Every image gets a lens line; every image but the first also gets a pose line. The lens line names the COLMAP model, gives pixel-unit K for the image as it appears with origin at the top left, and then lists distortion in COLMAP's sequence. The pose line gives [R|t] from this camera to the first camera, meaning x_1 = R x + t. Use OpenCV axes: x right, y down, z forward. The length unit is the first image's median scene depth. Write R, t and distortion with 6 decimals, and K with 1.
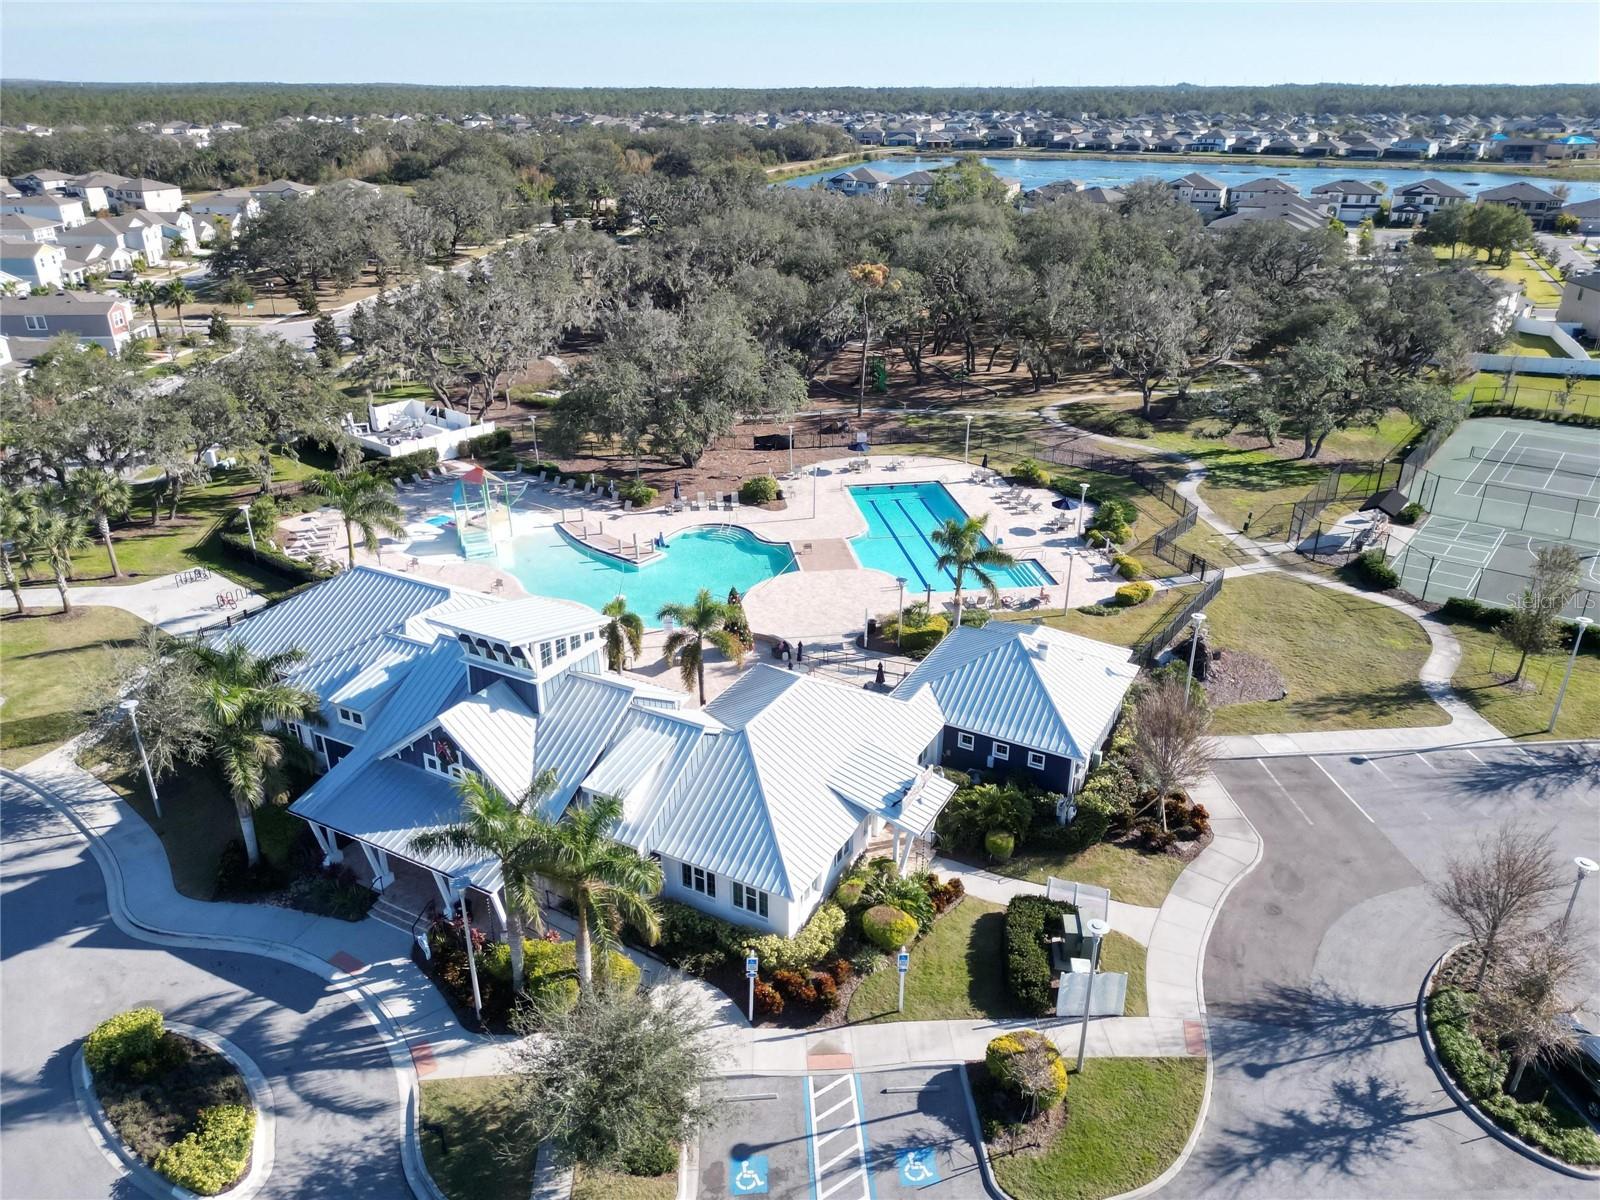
lens RADIAL K [[1120.9, 0, 802.4], [0, 1120.9, 595.6], [0, 0, 1]] dist [0.072467, -0.072032]
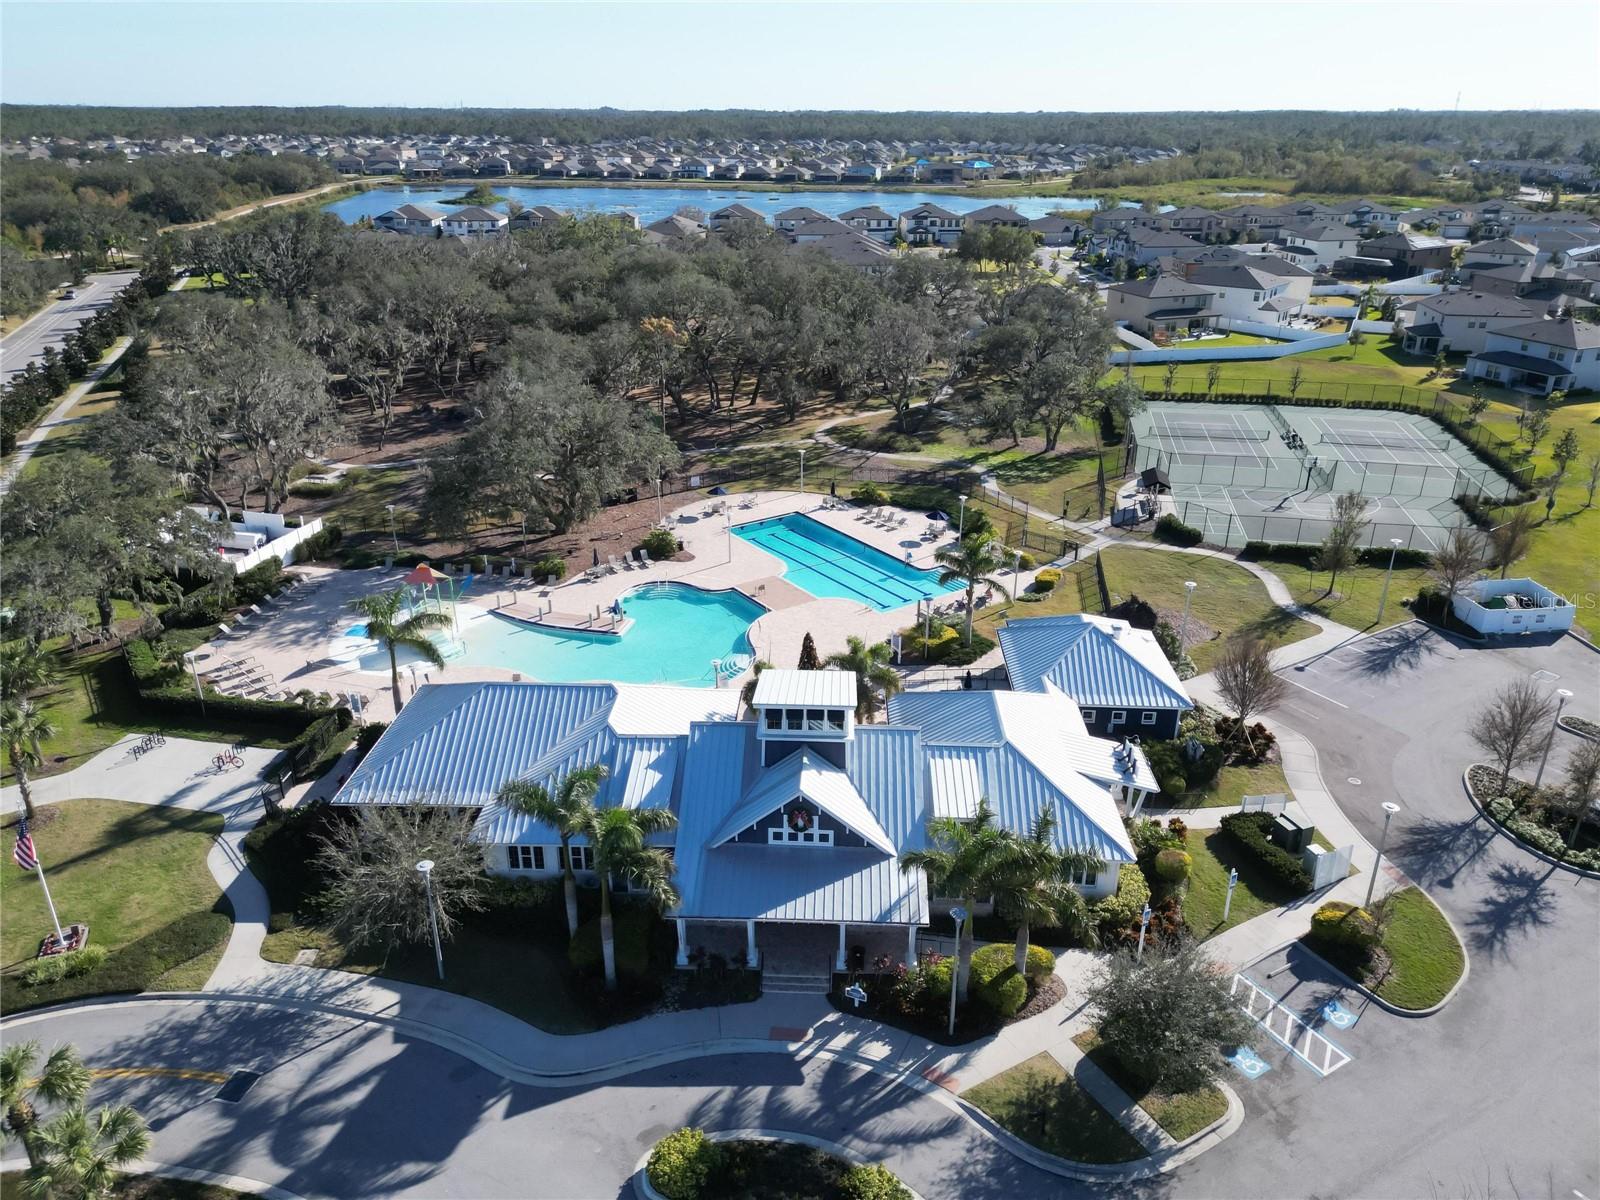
lens RADIAL K [[1120.9, 0, 802.4], [0, 1120.9, 595.6], [0, 0, 1]] dist [0.072467, -0.072032]
pose [[0.895543, -0.174575, 0.409300, -0.364008], [0.180764, 0.983237, 0.023862, -0.050234], [-0.406604, 0.052618, 0.912088, 0.003106]]
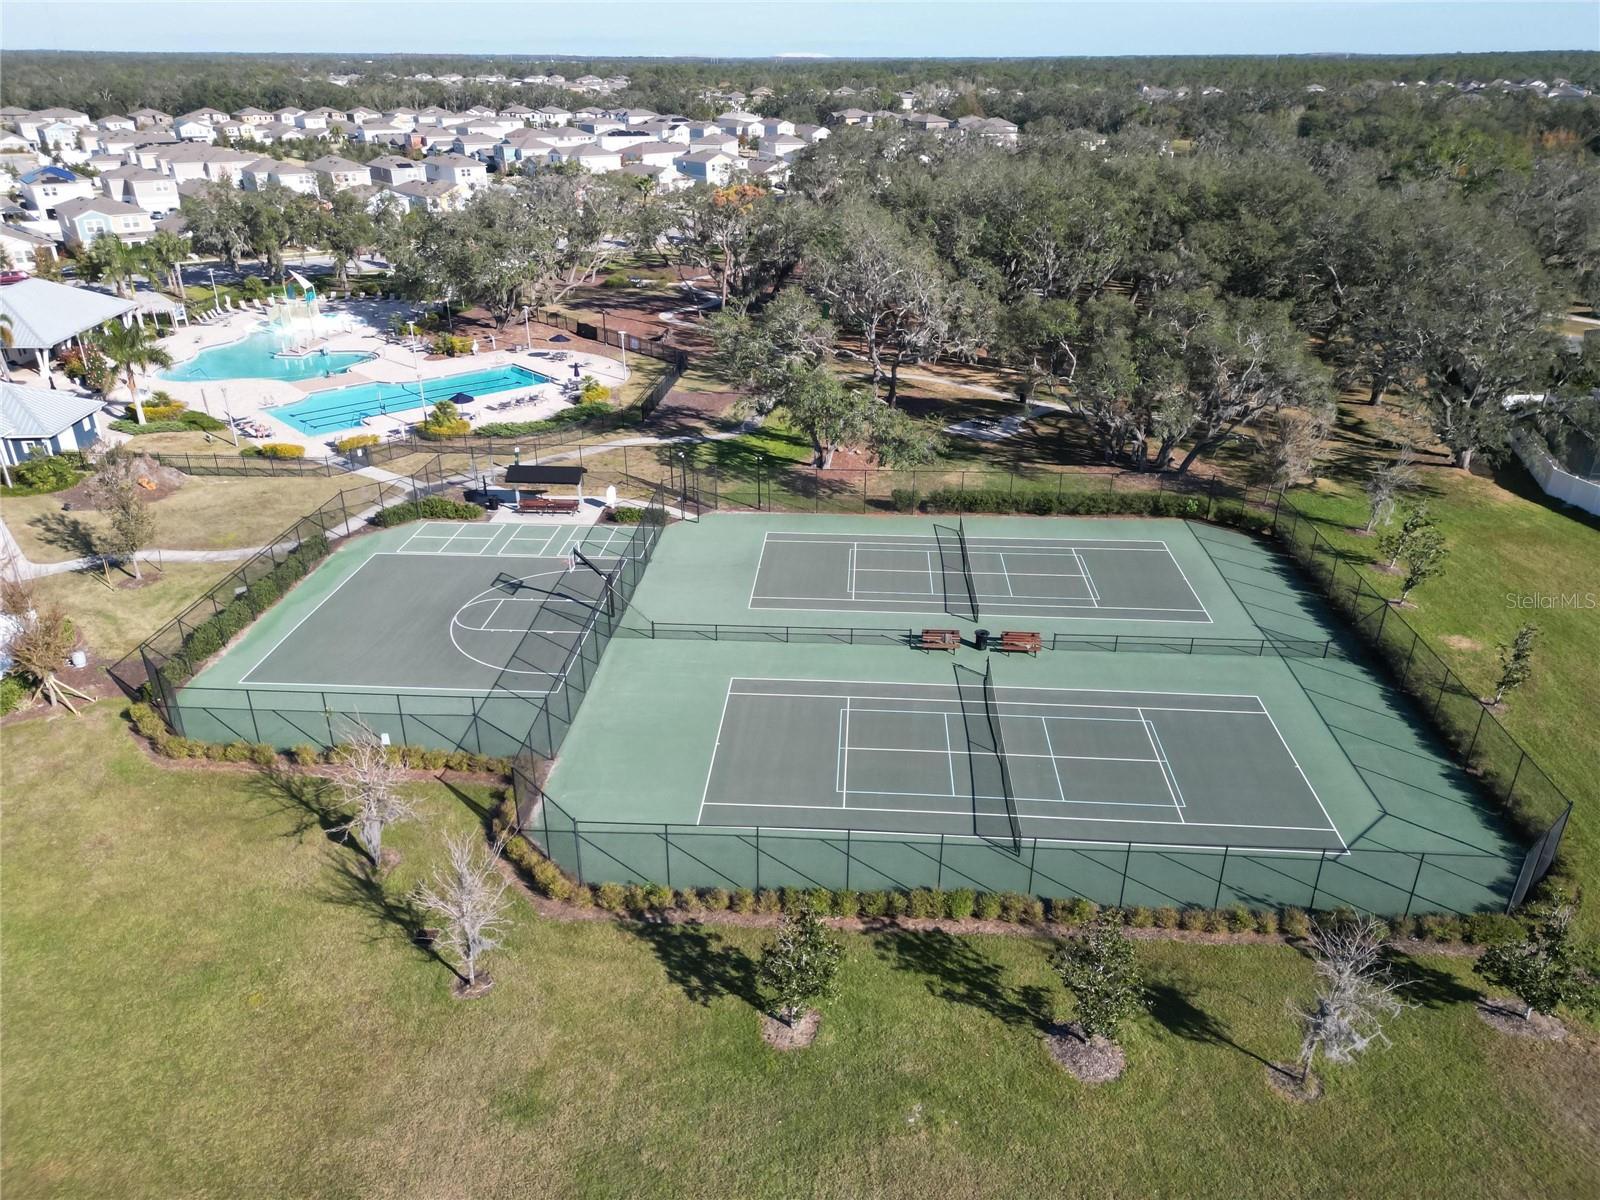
lens RADIAL K [[1120.9, 0, 802.4], [0, 1120.9, 595.6], [0, 0, 1]] dist [0.072467, -0.072032]
pose [[0.567543, 0.354215, -0.743254, 1.189654], [-0.340583, 0.922872, 0.179750, -0.198721], [0.749598, 0.151124, 0.644410, 0.567537]]
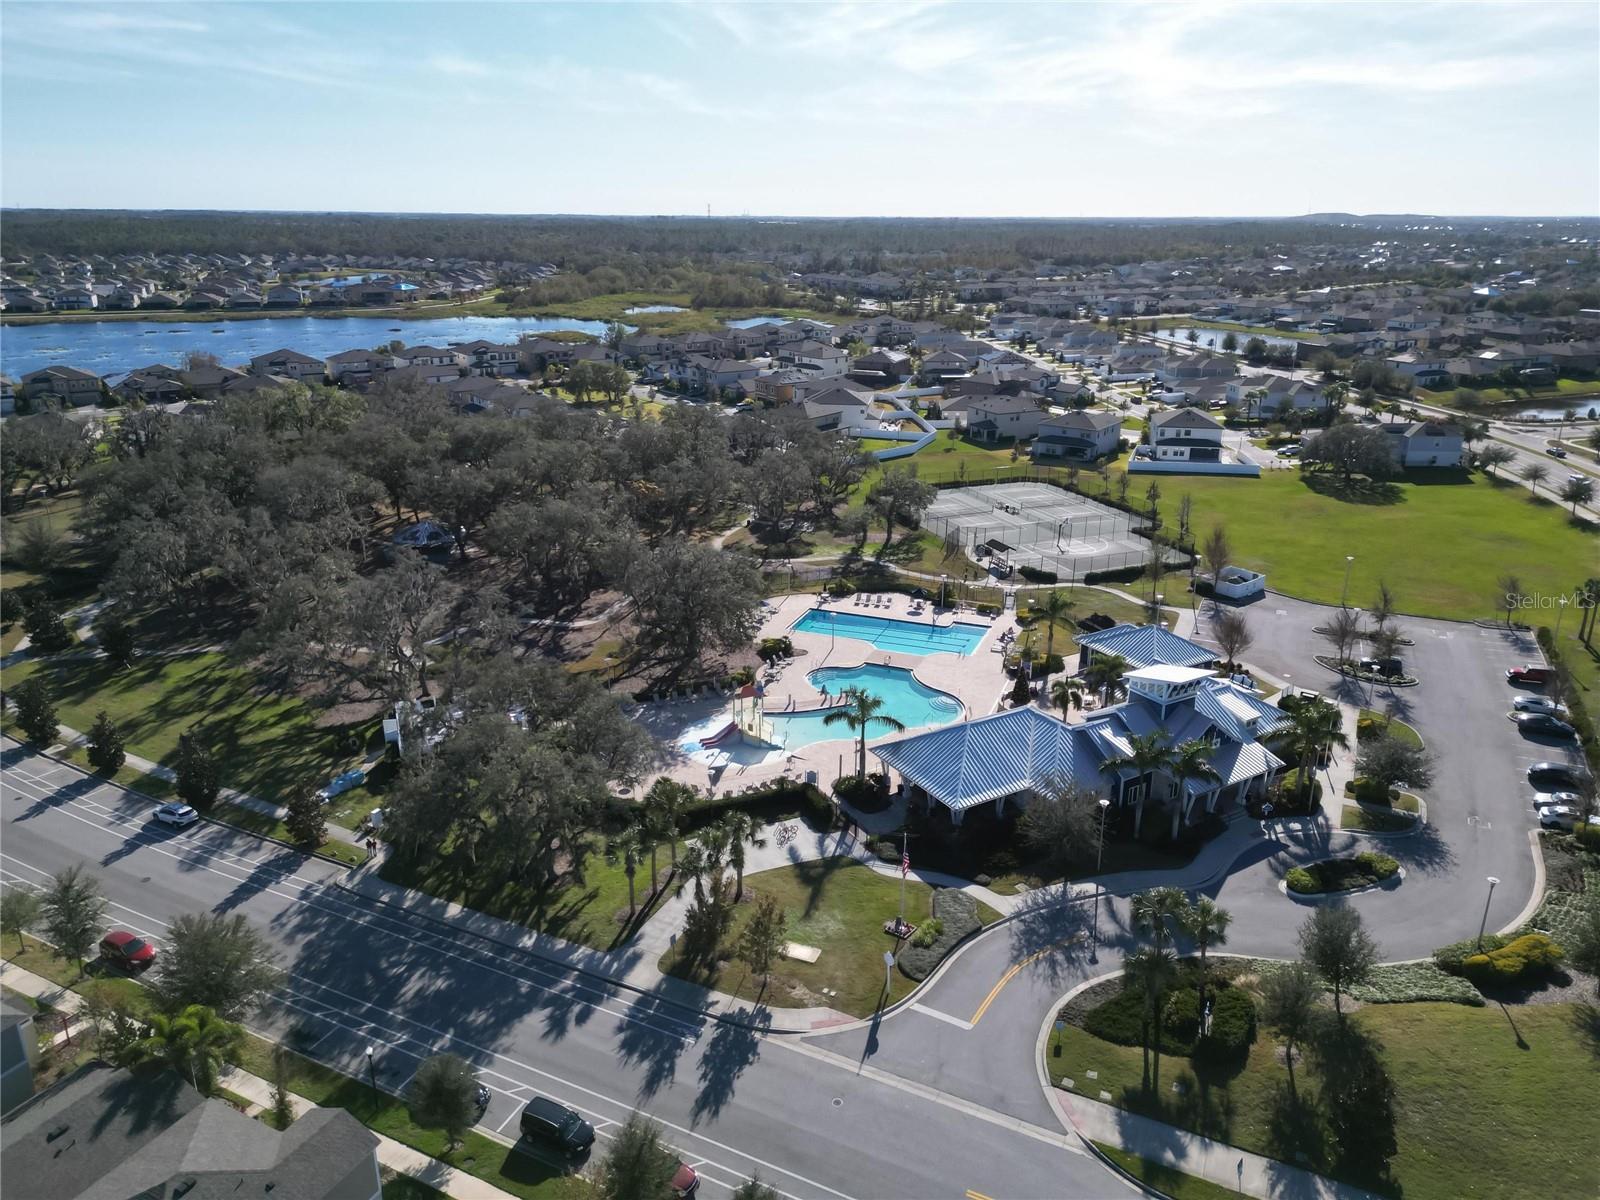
lens RADIAL K [[1120.9, 0, 802.4], [0, 1120.9, 595.6], [0, 0, 1]] dist [0.072467, -0.072032]
pose [[0.501234, -0.277423, 0.819635, -1.189794], [0.350575, 0.931098, 0.100761, -0.295088], [-0.791114, 0.236839, 0.563956, 0.179785]]
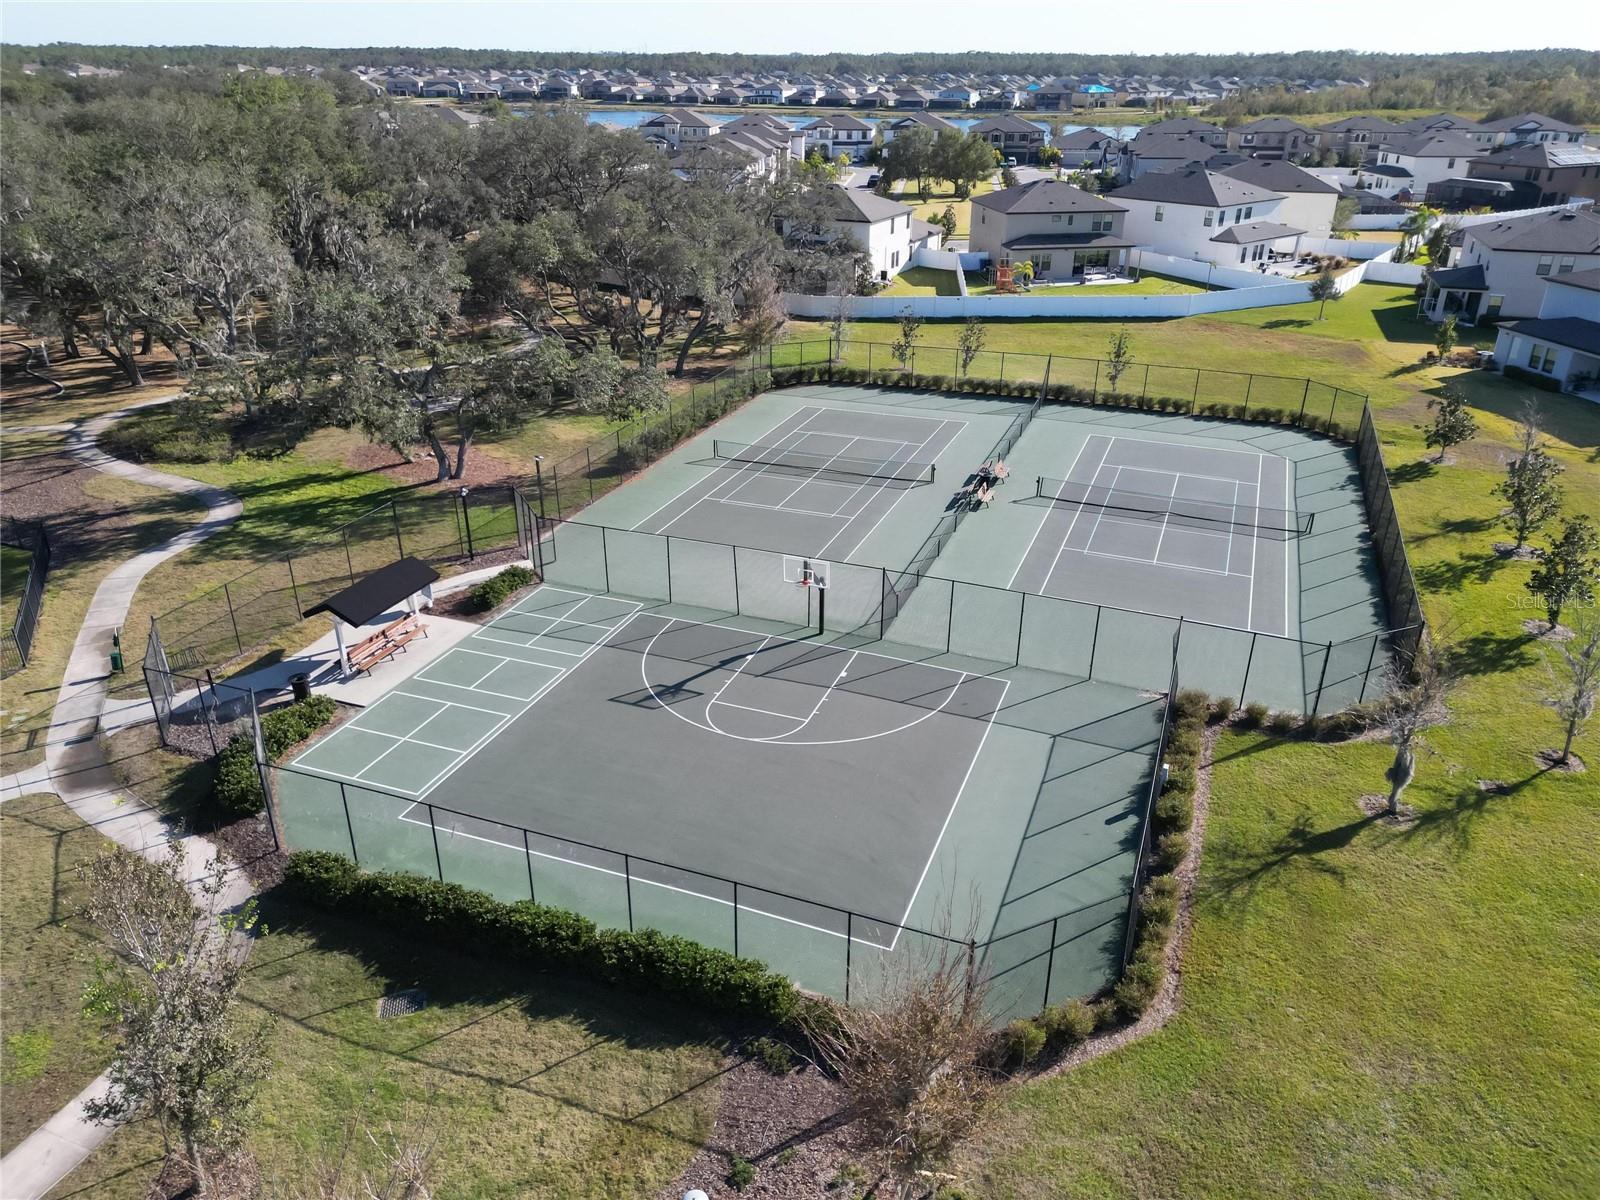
lens RADIAL K [[1120.9, 0, 802.4], [0, 1120.9, 595.6], [0, 0, 1]] dist [0.072467, -0.072032]
pose [[0.956936, -0.120794, 0.263974, 0.520667], [0.115052, 0.992664, 0.037164, -0.070538], [-0.266526, -0.005193, 0.963814, 0.434335]]
